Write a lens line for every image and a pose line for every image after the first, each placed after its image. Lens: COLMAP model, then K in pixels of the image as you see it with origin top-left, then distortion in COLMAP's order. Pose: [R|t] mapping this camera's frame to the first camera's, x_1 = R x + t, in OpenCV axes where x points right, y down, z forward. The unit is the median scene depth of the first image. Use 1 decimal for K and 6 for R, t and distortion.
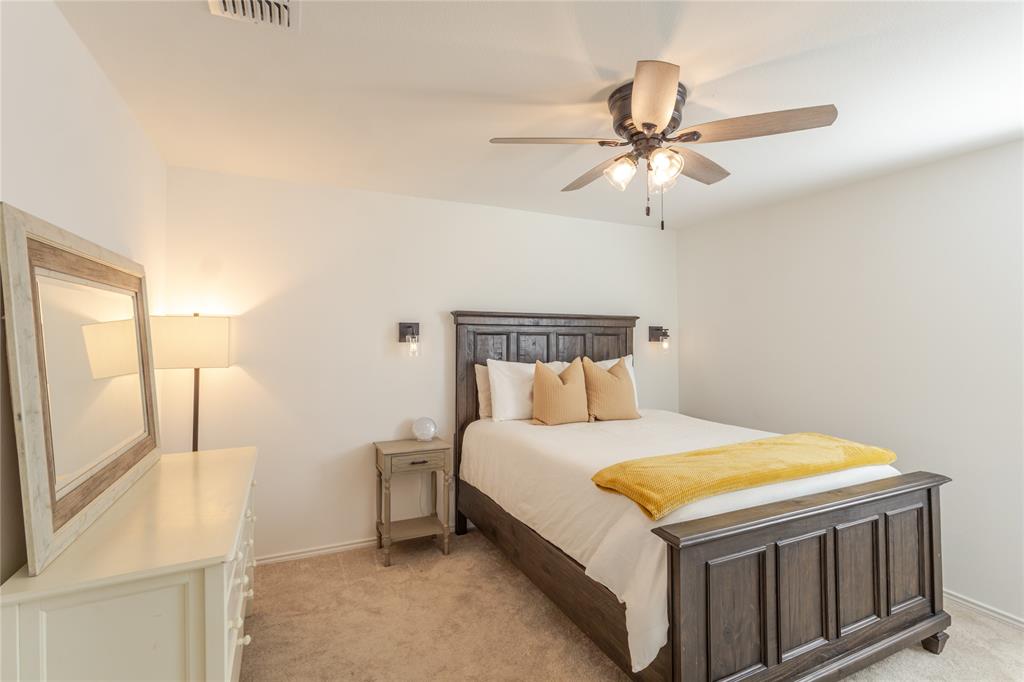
lens RADIAL K [[475.8, 0, 512.1], [0, 475.8, 335.2], [0, 0, 1]] dist [0.002913, 0.000509]
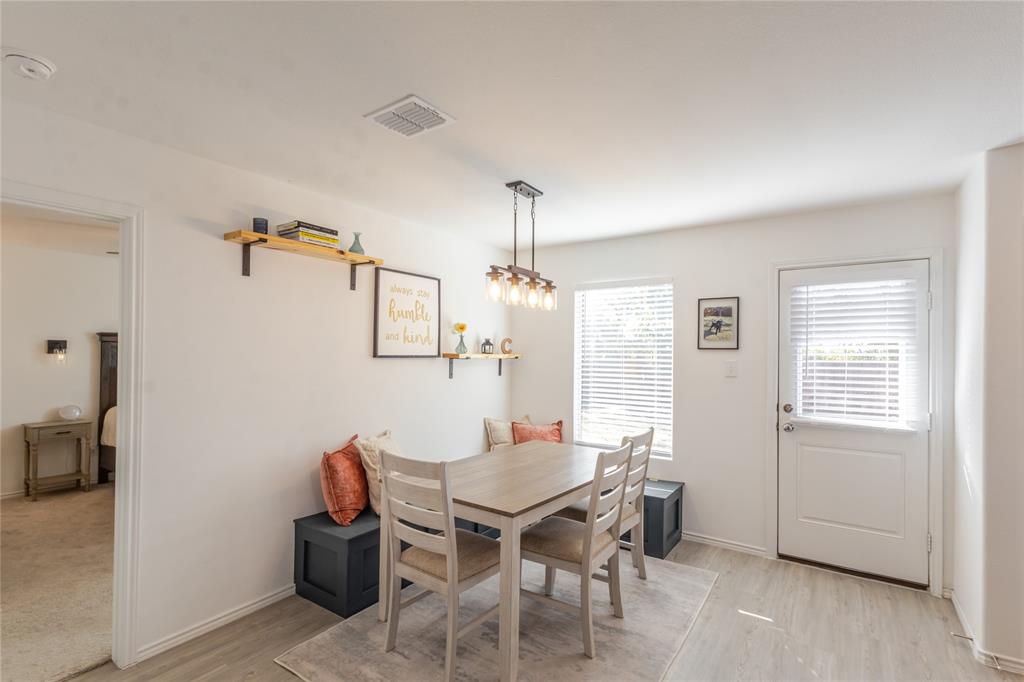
lens RADIAL K [[477.0, 0, 509.7], [0, 477.0, 349.7], [0, 0, 1]] dist [0.003107, 0.000639]
pose [[0.868318, 0.006864, 0.495961, 0.257698], [-0.004827, 0.999974, -0.005388, 0.004006], [-0.495985, 0.002284, 0.868328, -0.948235]]
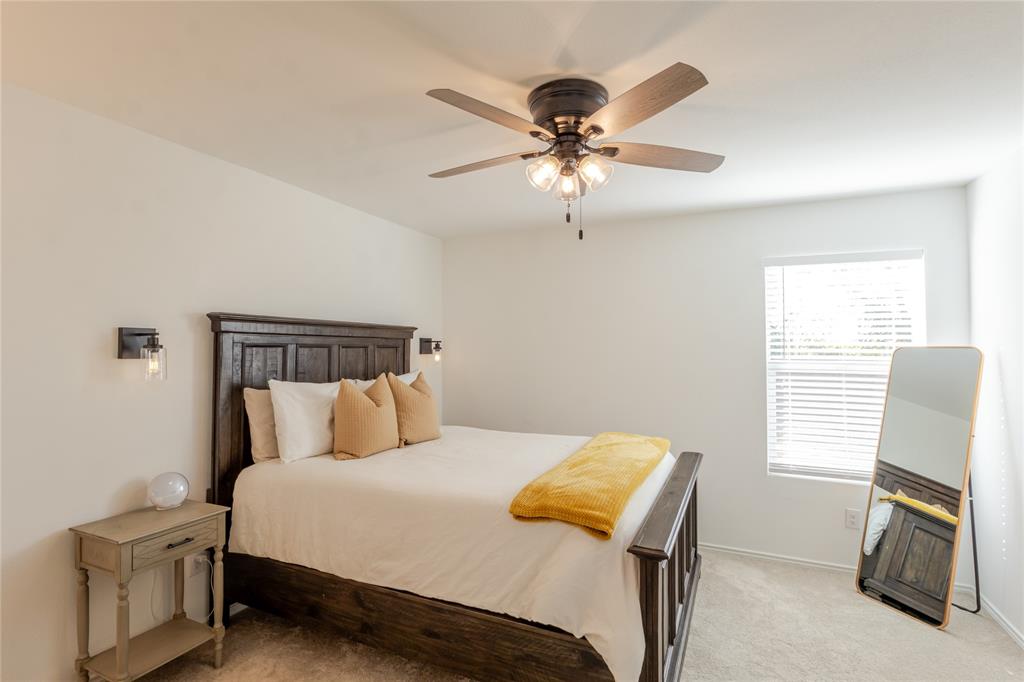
lens RADIAL K [[492.2, 0, 498.2], [0, 492.2, 345.9], [0, 0, 1]] dist [-0.002044, 0.000584]
pose [[0.778923, 0.001312, 0.627118, -0.255730], [-0.000157, 0.999998, -0.001898, -0.001341], [-0.627120, 0.001380, 0.778922, 0.184579]]
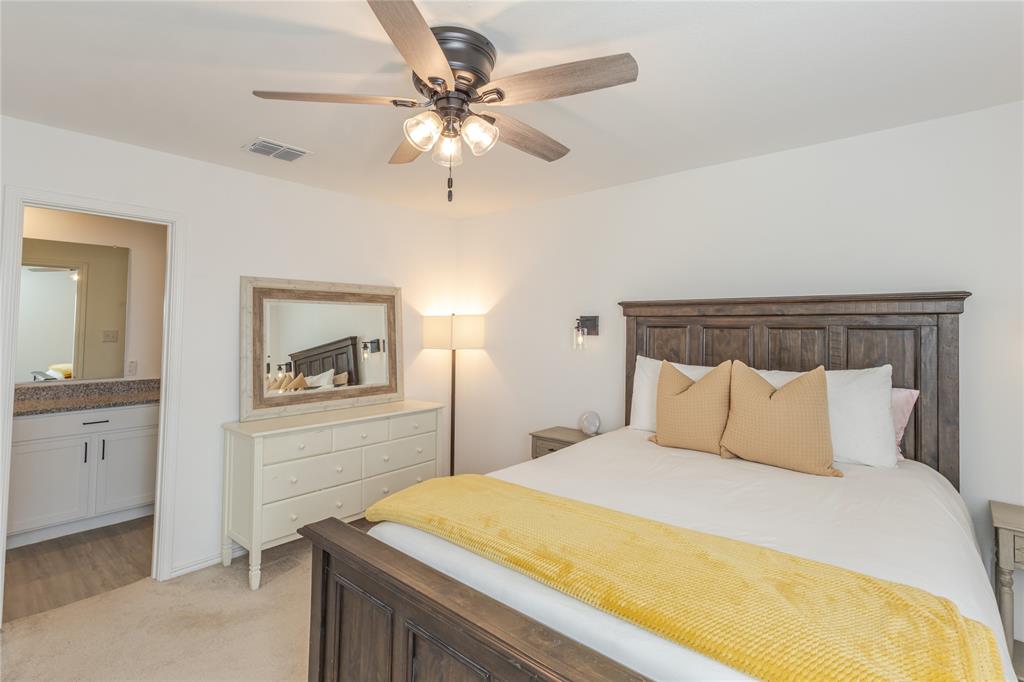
lens RADIAL K [[482.5, 0, 511.1], [0, 482.5, 327.4], [0, 0, 1]] dist [0.002771, 0.000414]
pose [[0.400780, -0.000250, -0.916174, 0.651492], [-0.004722, 0.999986, -0.002339, 0.001188], [0.916162, 0.005264, 0.400774, 0.434412]]
